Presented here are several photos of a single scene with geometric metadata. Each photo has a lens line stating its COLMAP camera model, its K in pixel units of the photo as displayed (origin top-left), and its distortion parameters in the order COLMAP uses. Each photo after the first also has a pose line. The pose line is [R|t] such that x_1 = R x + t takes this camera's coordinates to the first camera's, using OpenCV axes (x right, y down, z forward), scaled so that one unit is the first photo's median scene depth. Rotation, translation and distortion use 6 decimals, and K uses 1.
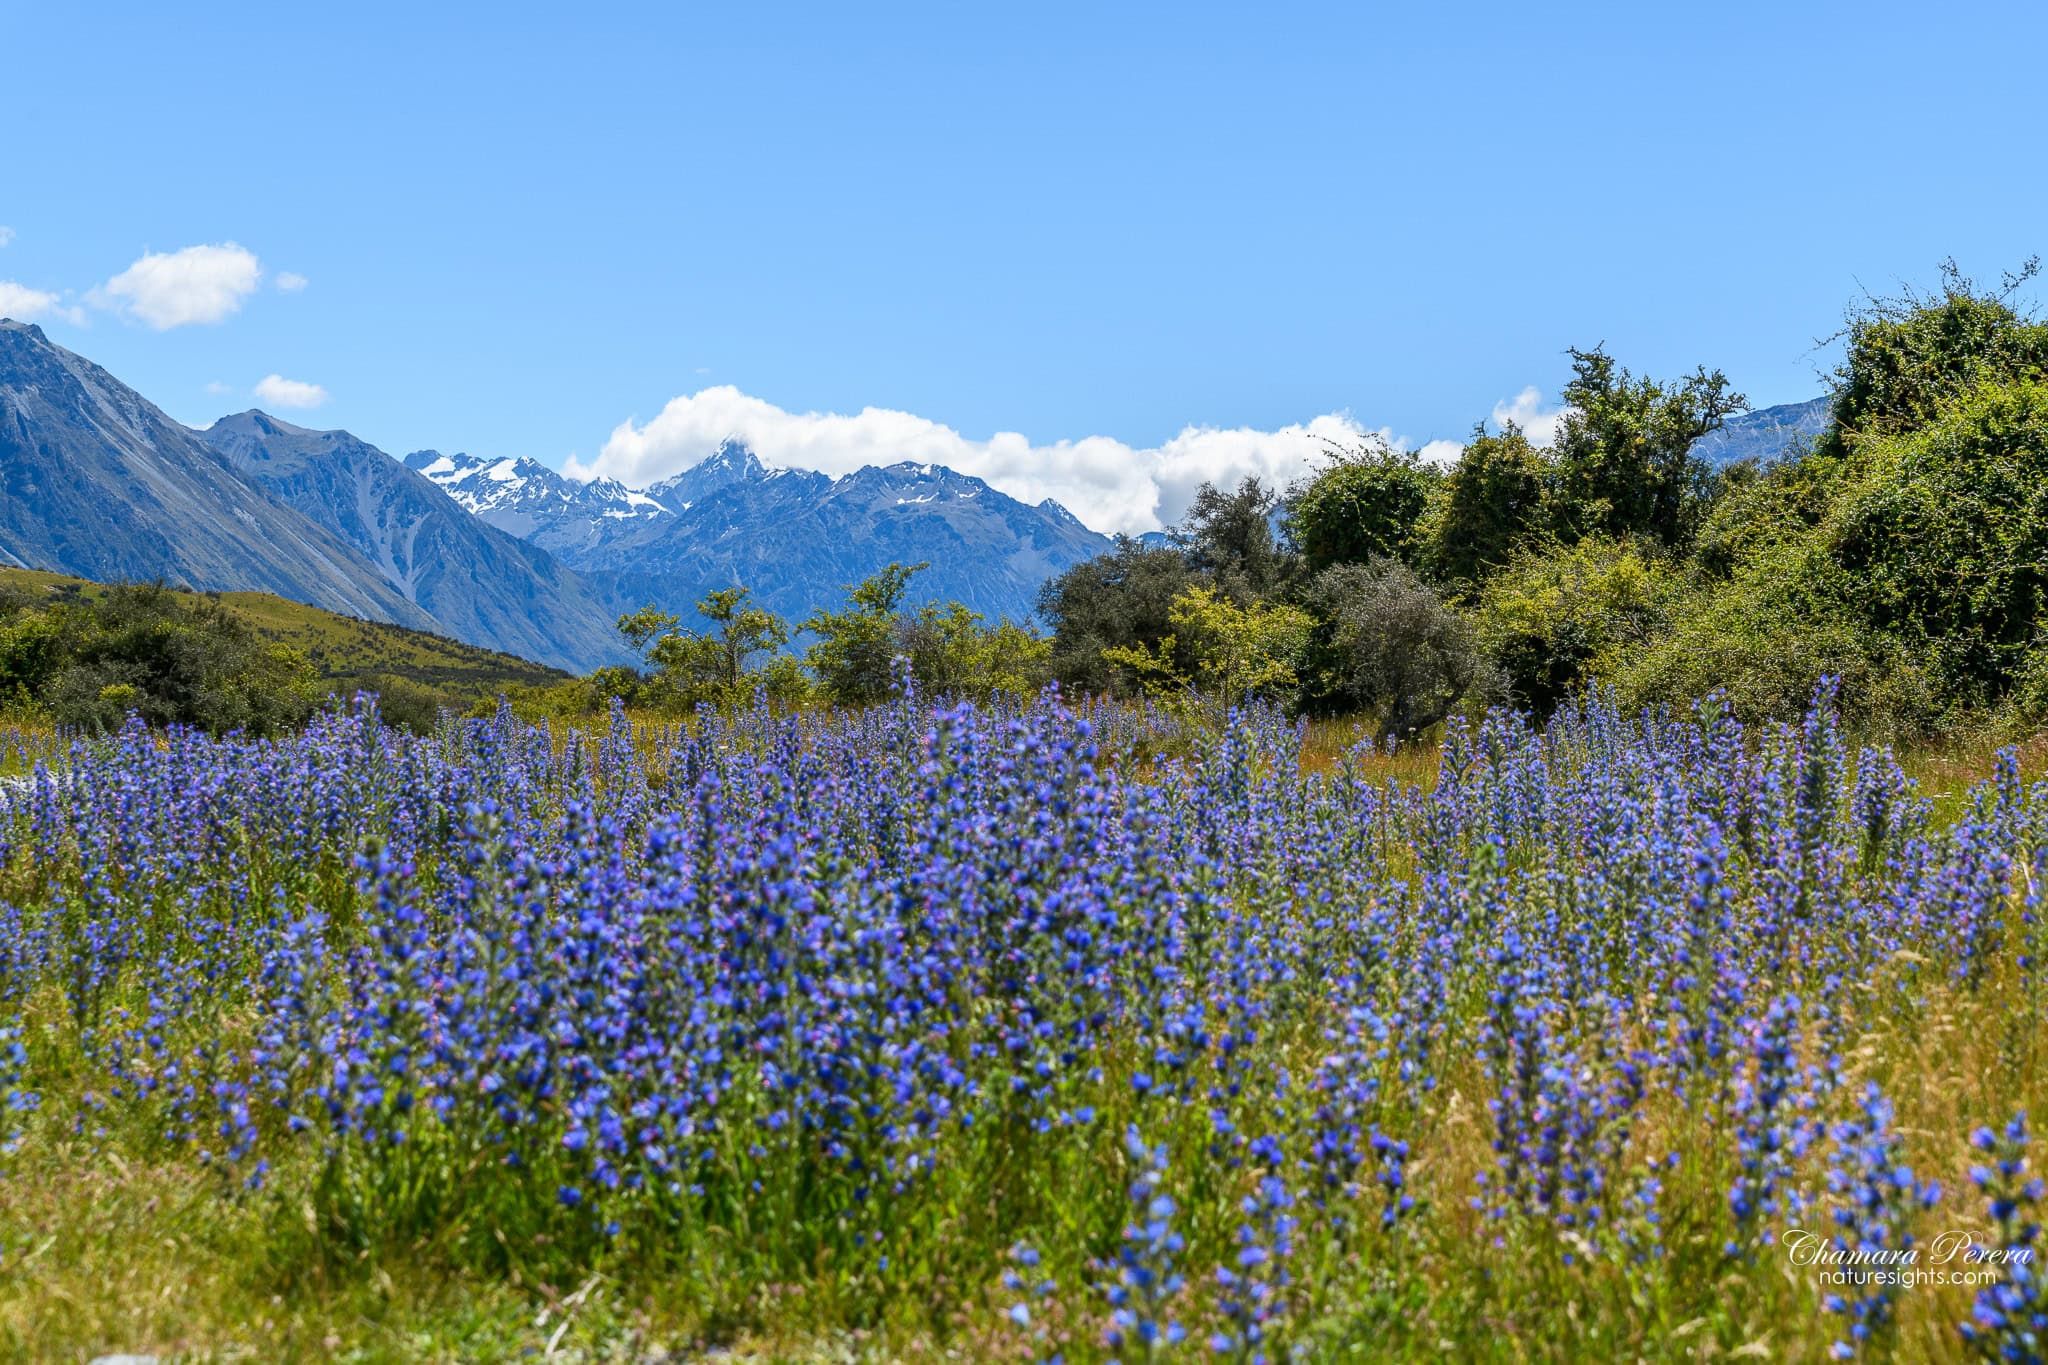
lens RADIAL K [[4335.0, 0, 1024.0], [0, 4335.0, 682.5], [0, 0, 1]] dist [-0.023787, -0.050493]
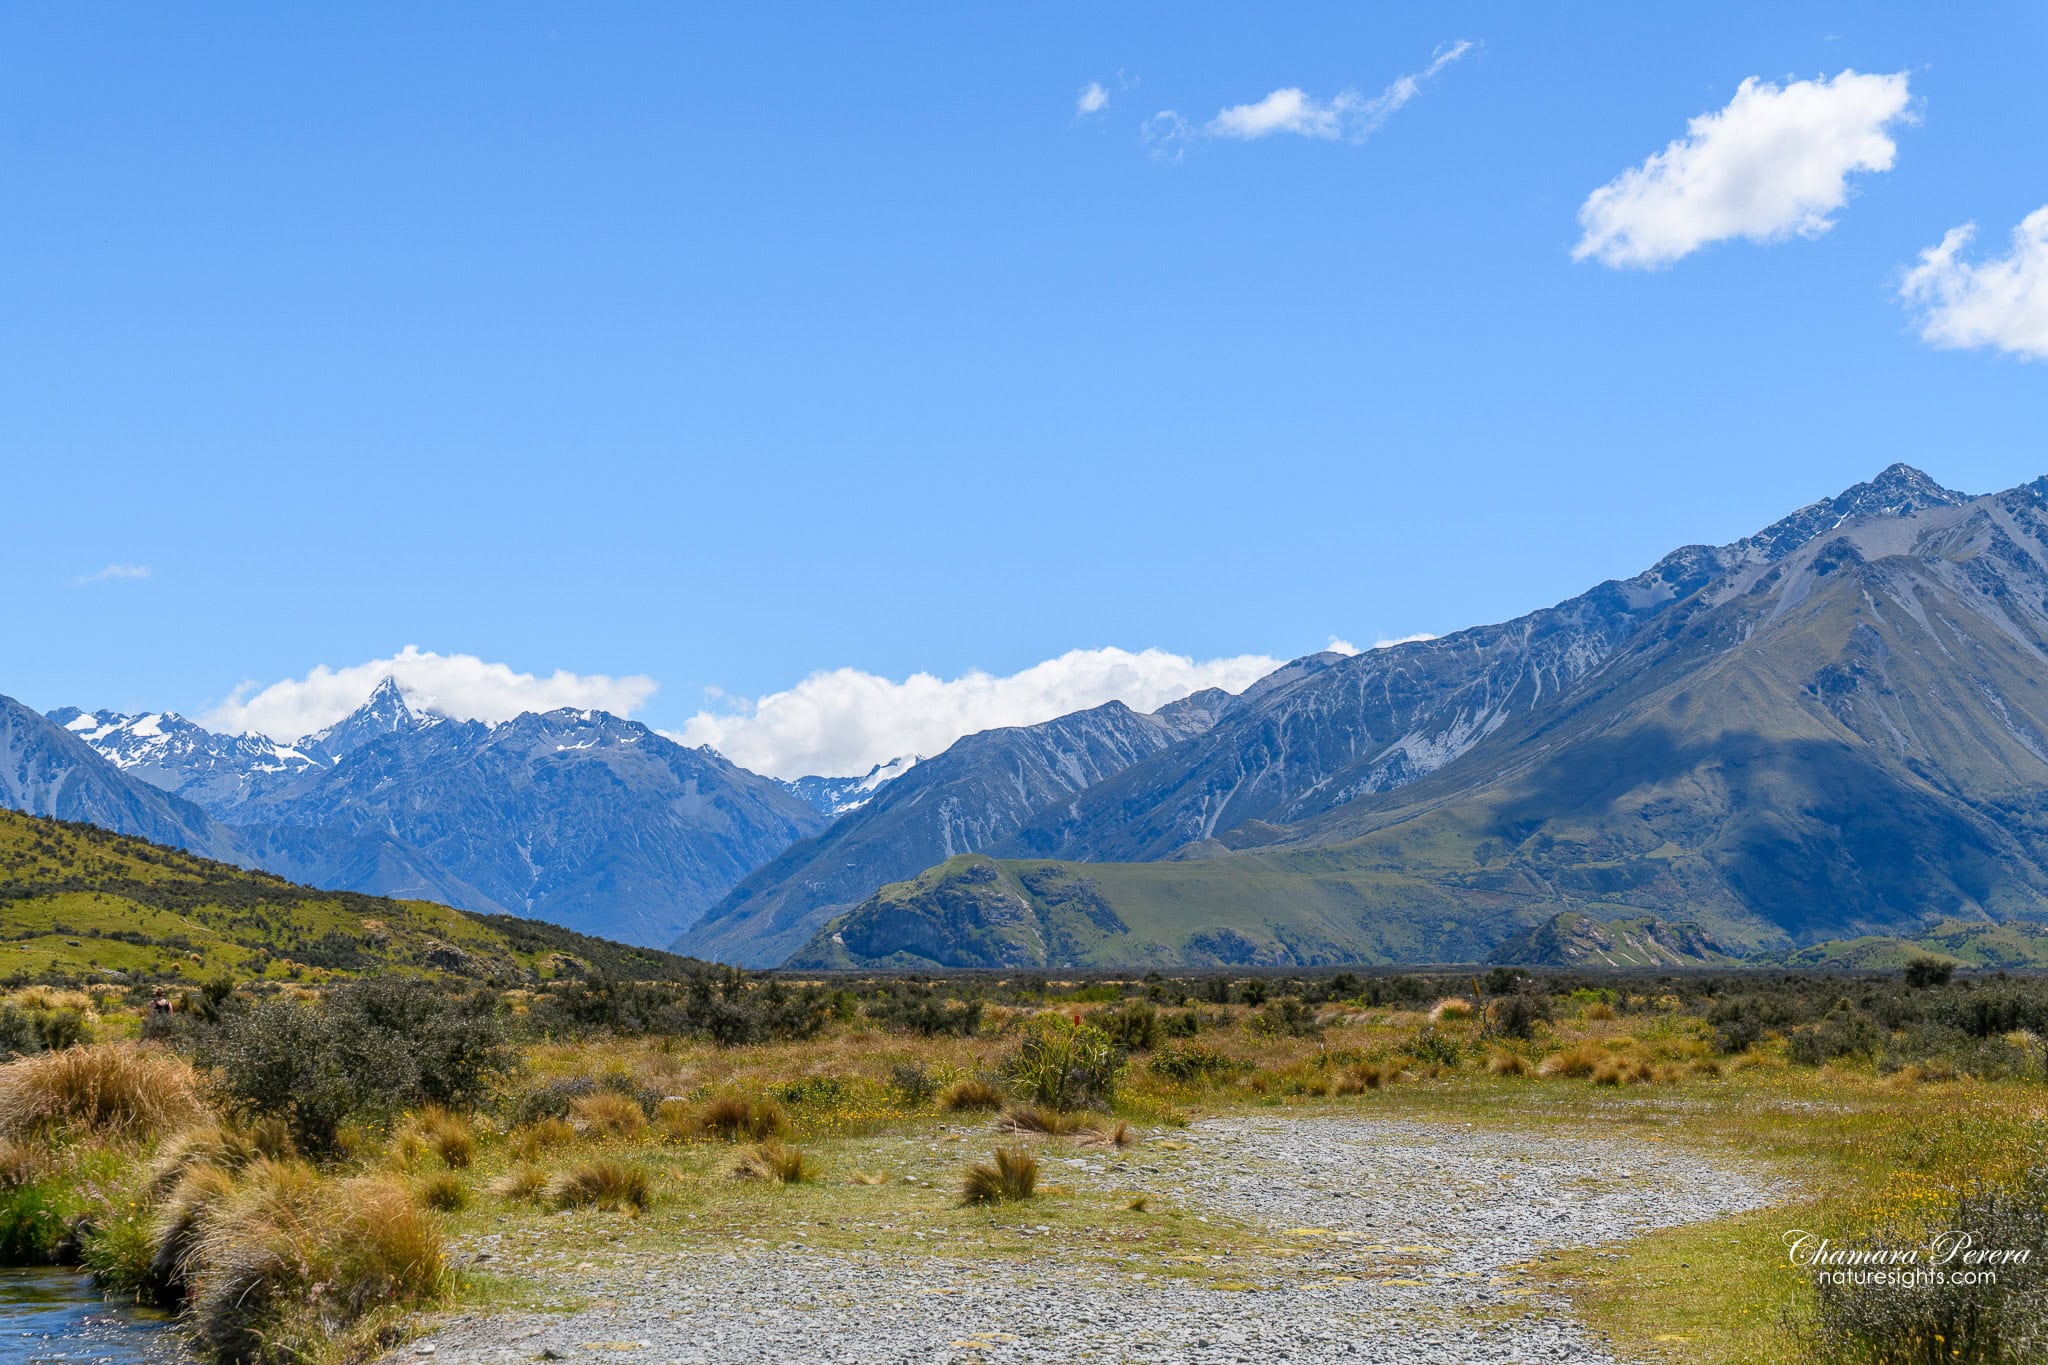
lens RADIAL K [[4242.7, 0, 1047.3], [0, 4242.7, 744.9], [0, 0, 1]] dist [0.008993, -0.061969]
pose [[0.995715, -0.019400, 0.090418, -0.005337], [0.023259, 0.998854, -0.041825, 0.000309], [-0.089503, 0.043749, 0.995025, 0.032534]]
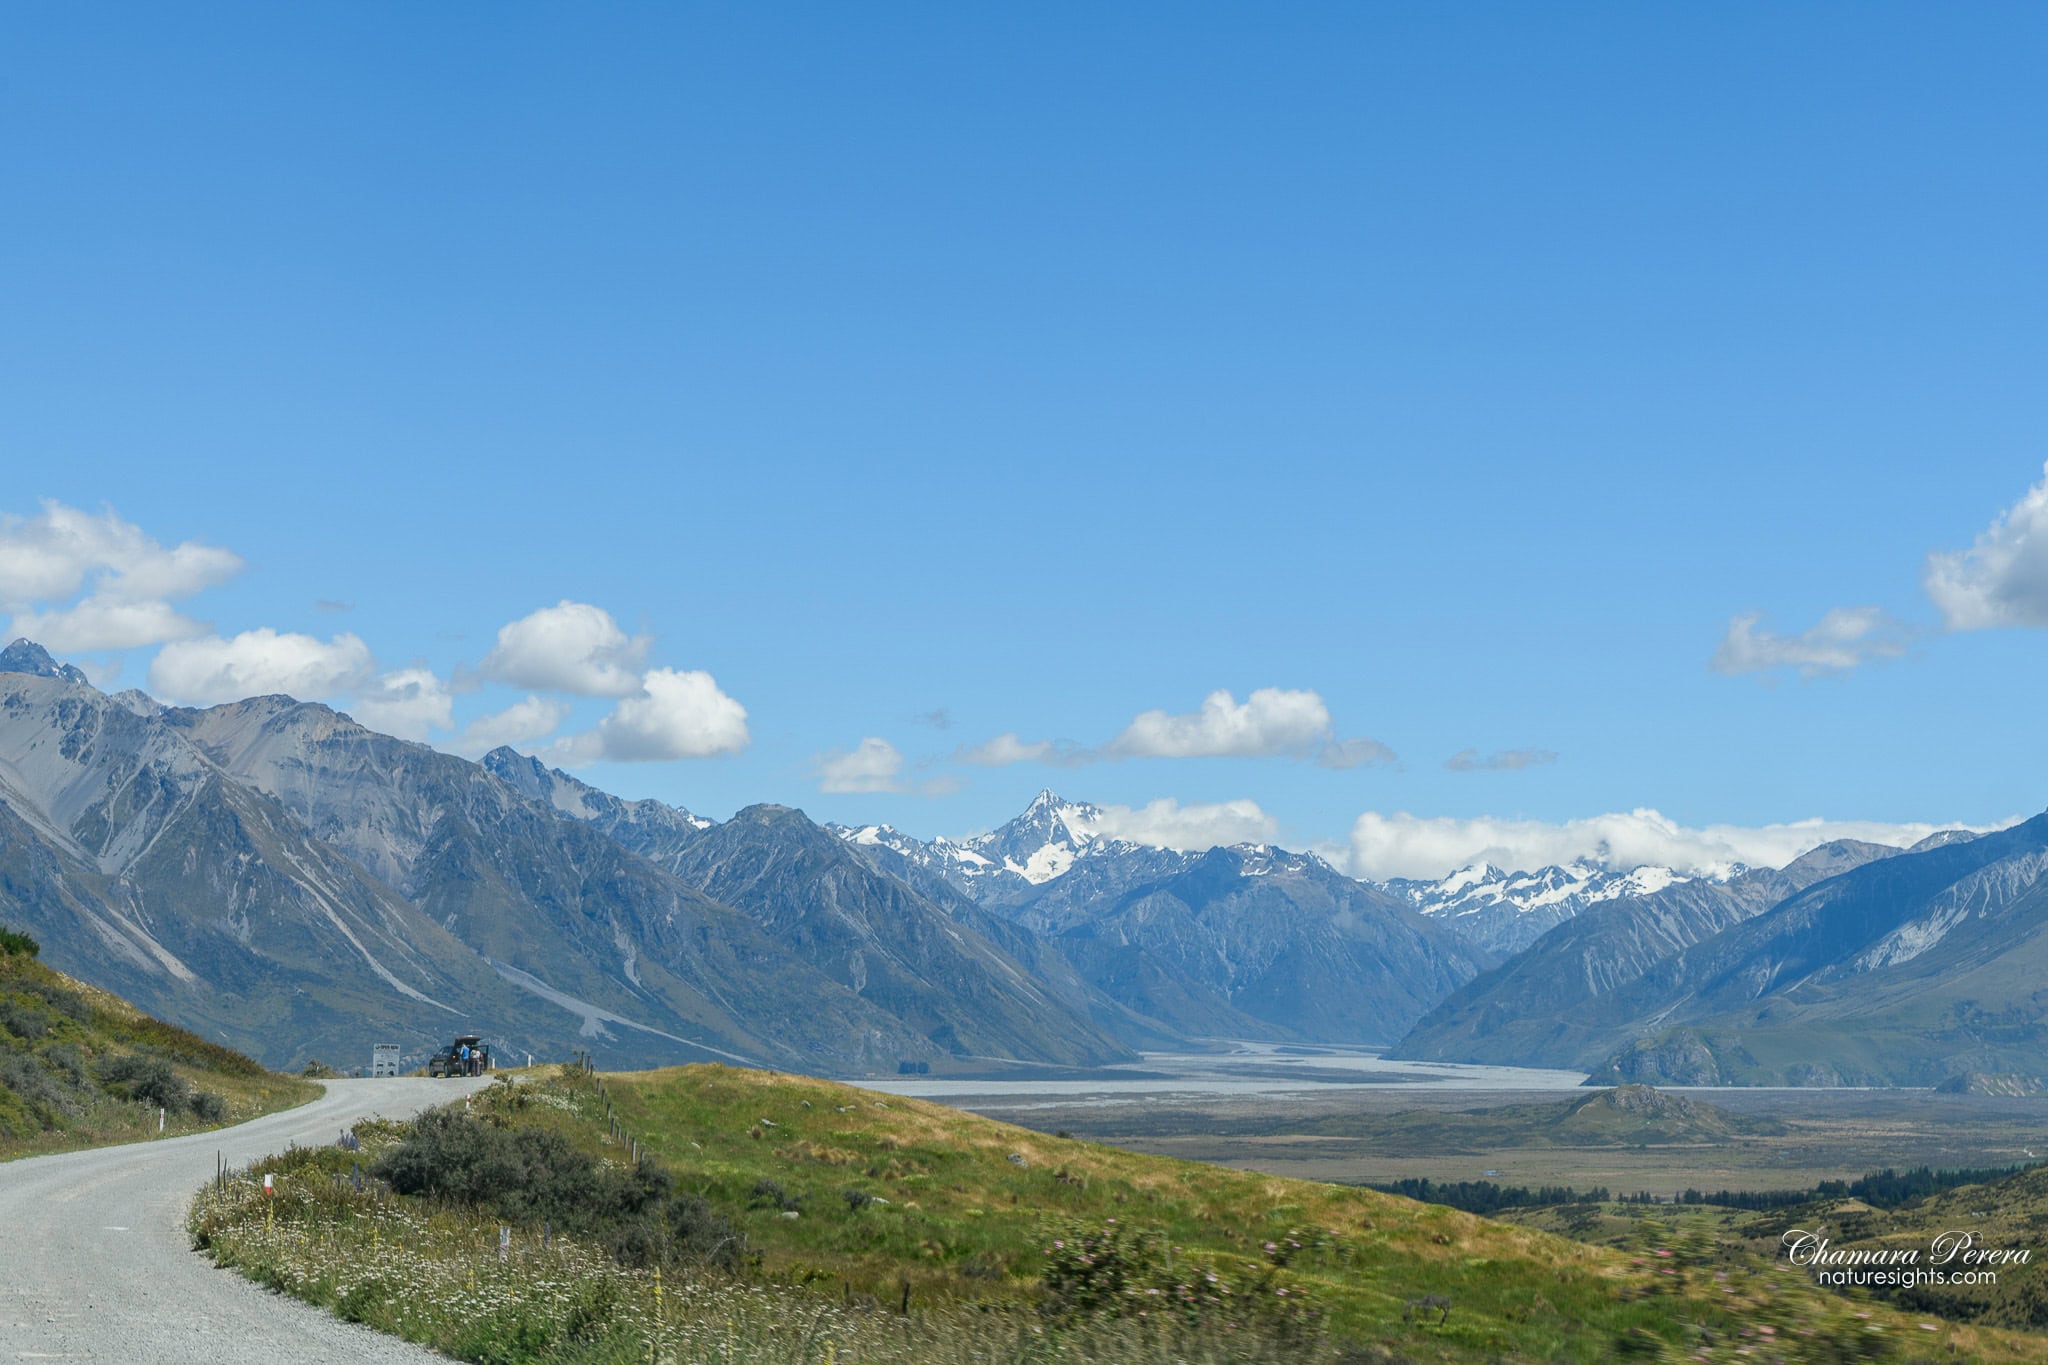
lens RADIAL K [[4355.0, 0, 810.2], [0, 4355.0, 685.8], [0, 0, 1]] dist [-0.007038, 0.380876]
pose [[0.997429, -0.014516, -0.070172, -0.062596], [0.009897, 0.997789, -0.065718, -0.013186], [0.070971, 0.064855, 0.995368, -0.296086]]
